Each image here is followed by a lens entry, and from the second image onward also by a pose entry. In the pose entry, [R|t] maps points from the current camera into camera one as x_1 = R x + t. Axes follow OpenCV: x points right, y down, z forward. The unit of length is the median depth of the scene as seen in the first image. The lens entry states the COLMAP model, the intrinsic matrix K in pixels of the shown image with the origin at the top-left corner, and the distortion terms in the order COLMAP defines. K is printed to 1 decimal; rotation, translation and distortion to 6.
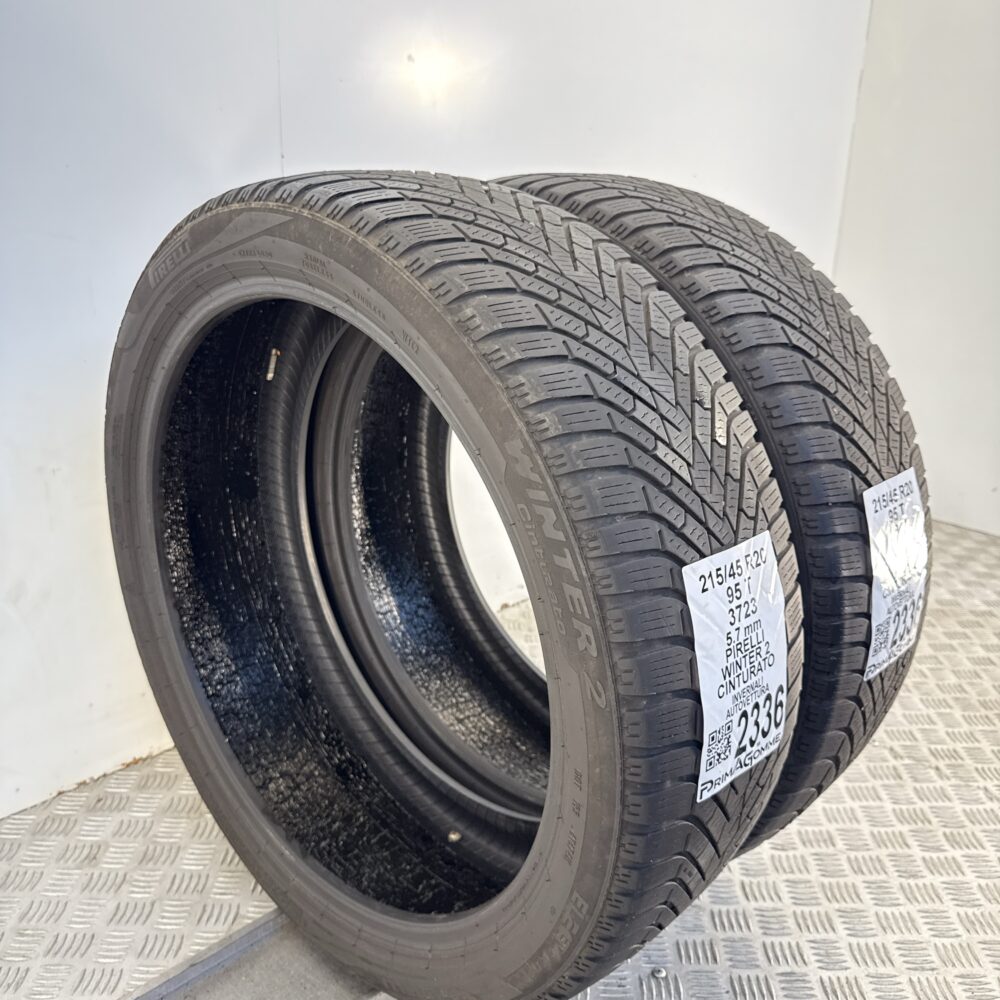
lens RADIAL K [[932.7, 0, 500.0], [0, 932.7, 500.0], [0, 0, 1]] dist [0.176860, -0.473862]
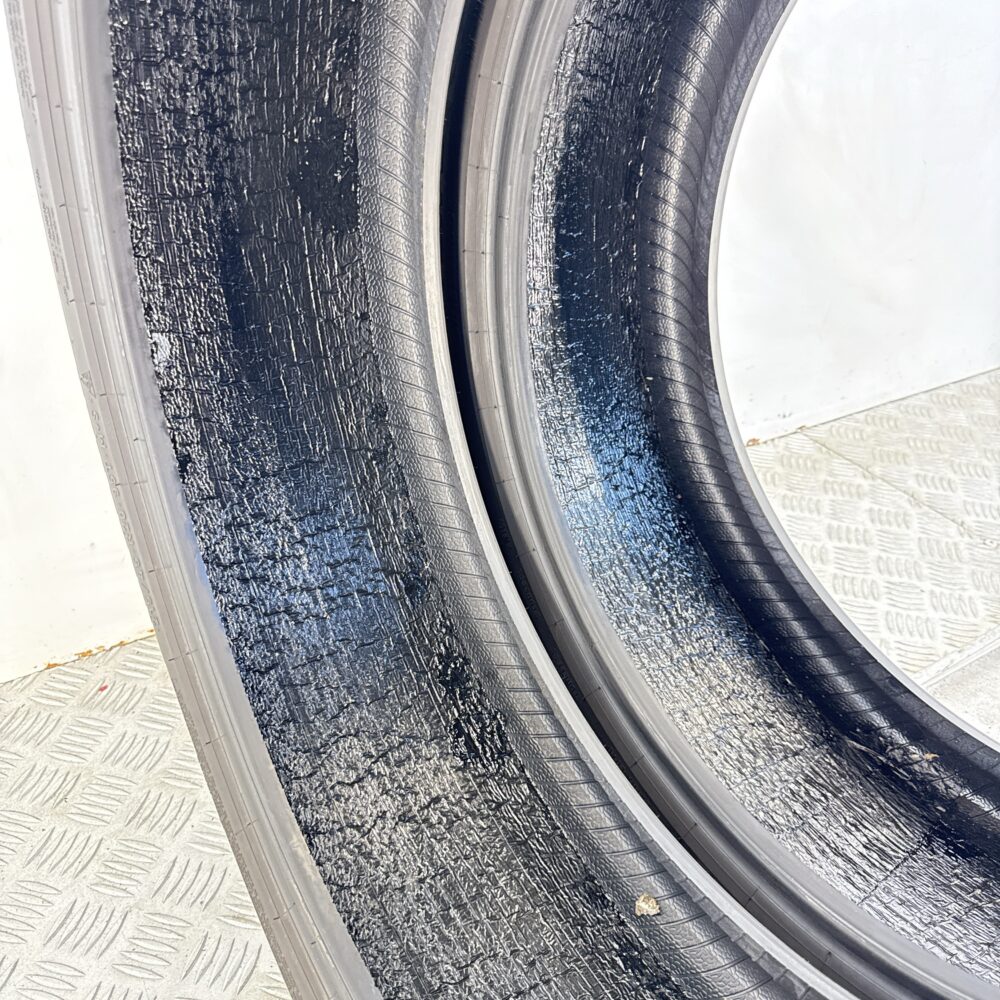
lens RADIAL K [[932.7, 0, 500.0], [0, 932.7, 500.0], [0, 0, 1]] dist [0.176860, -0.473862]
pose [[0.972355, 0.144971, -0.183055, -0.058476], [-0.096071, 0.962882, 0.252247, 0.003043], [0.212829, -0.227687, 0.950191, 0.472342]]
